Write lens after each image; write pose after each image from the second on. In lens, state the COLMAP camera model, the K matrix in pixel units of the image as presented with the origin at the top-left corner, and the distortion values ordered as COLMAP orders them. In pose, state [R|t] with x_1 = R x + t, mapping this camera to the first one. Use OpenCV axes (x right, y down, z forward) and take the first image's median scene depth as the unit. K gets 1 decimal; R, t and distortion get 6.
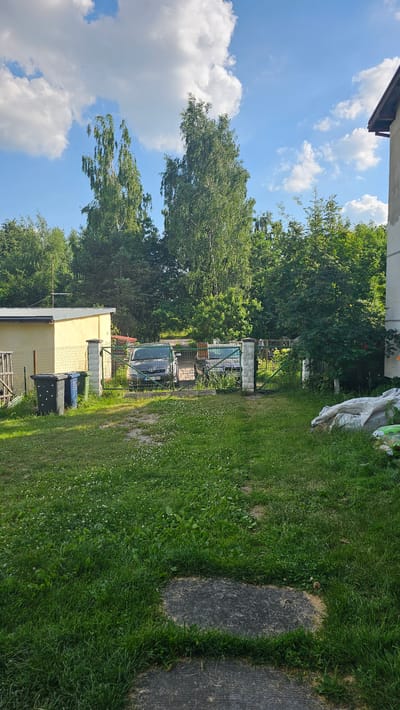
lens RADIAL K [[488.6, 0, 185.4], [0, 488.6, 352.6], [0, 0, 1]] dist [0.080478, -0.071256]
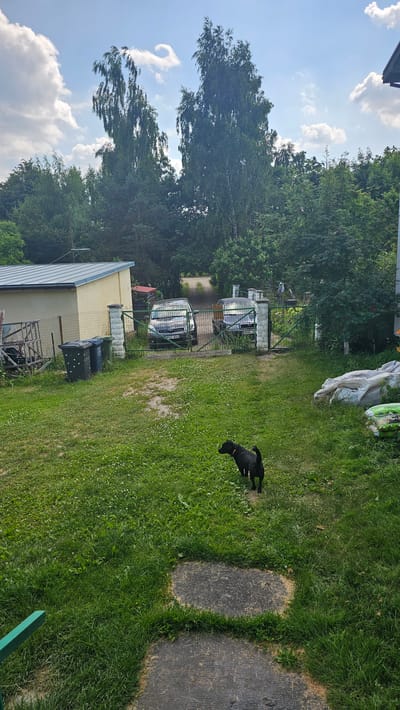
lens RADIAL K [[488.6, 0, 185.4], [0, 488.6, 352.6], [0, 0, 1]] dist [0.080478, -0.071256]
pose [[0.998352, -0.024638, -0.051827, 0.028091], [0.031530, 0.990113, 0.136684, -0.104987], [0.047947, -0.138093, 0.989258, -0.078316]]
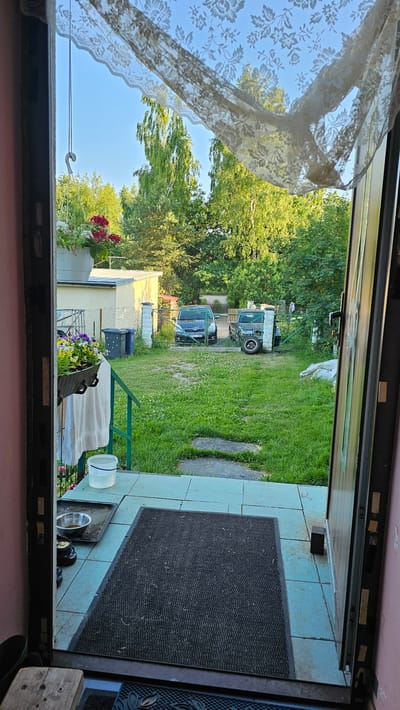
lens RADIAL K [[488.6, 0, 185.4], [0, 488.6, 352.6], [0, 0, 1]] dist [0.080478, -0.071256]
pose [[0.995354, 0.058096, -0.076775, 0.026733], [-0.050295, 0.993724, 0.099914, -0.047724], [0.082098, -0.095589, 0.992030, -0.432491]]
